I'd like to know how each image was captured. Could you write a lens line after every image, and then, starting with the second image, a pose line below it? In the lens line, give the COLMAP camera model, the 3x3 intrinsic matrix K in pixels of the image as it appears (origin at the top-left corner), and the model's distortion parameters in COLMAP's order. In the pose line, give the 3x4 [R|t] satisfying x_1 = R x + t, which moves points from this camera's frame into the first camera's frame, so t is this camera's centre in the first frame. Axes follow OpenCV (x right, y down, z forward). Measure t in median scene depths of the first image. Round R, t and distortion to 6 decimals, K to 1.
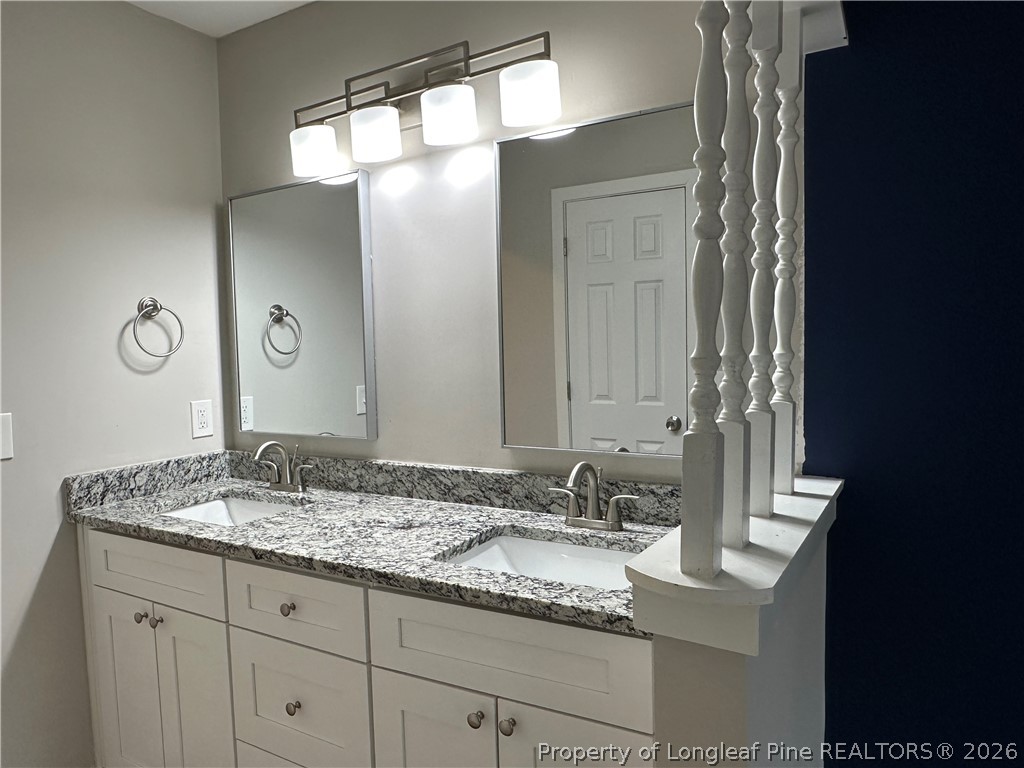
lens RADIAL K [[667.3, 0, 512.0], [0, 667.3, 384.0], [0, 0, 1]] dist [0.003278, -0.000457]
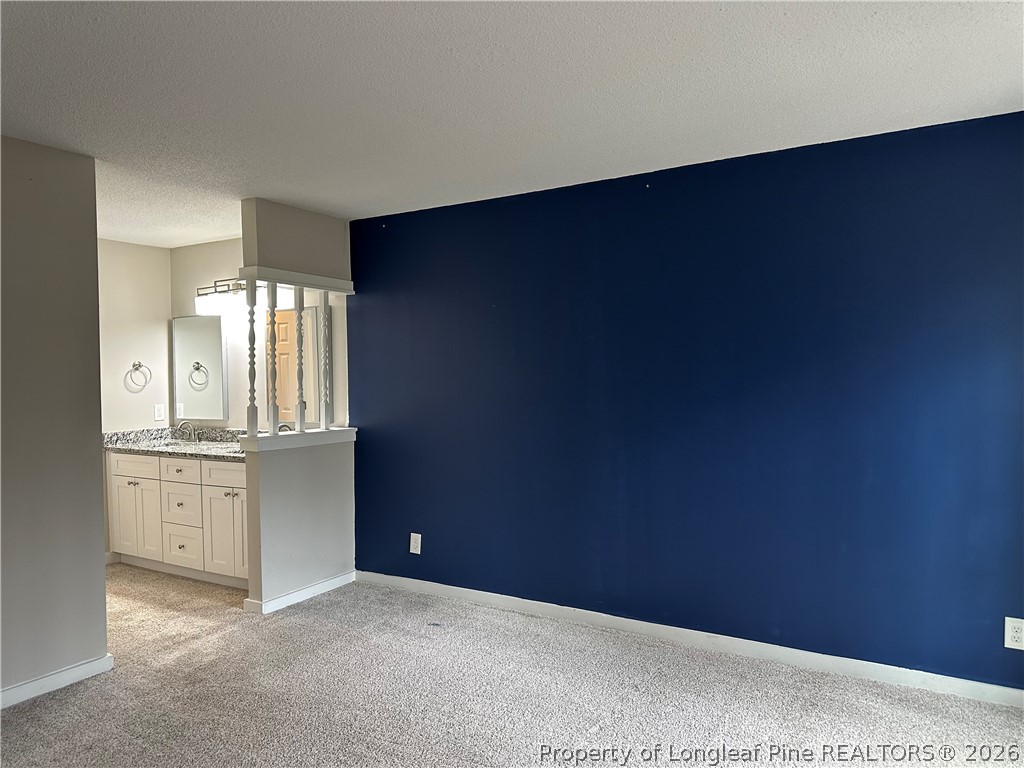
lens RADIAL K [[716.6, 0, 513.5], [0, 716.6, 386.9], [0, 0, 1]] dist [0.105368, -0.154781]
pose [[0.999446, 0.012662, -0.030781, 0.914033], [-0.013762, 0.999264, -0.035792, 0.040583], [0.030306, 0.036196, 0.998885, -1.617842]]
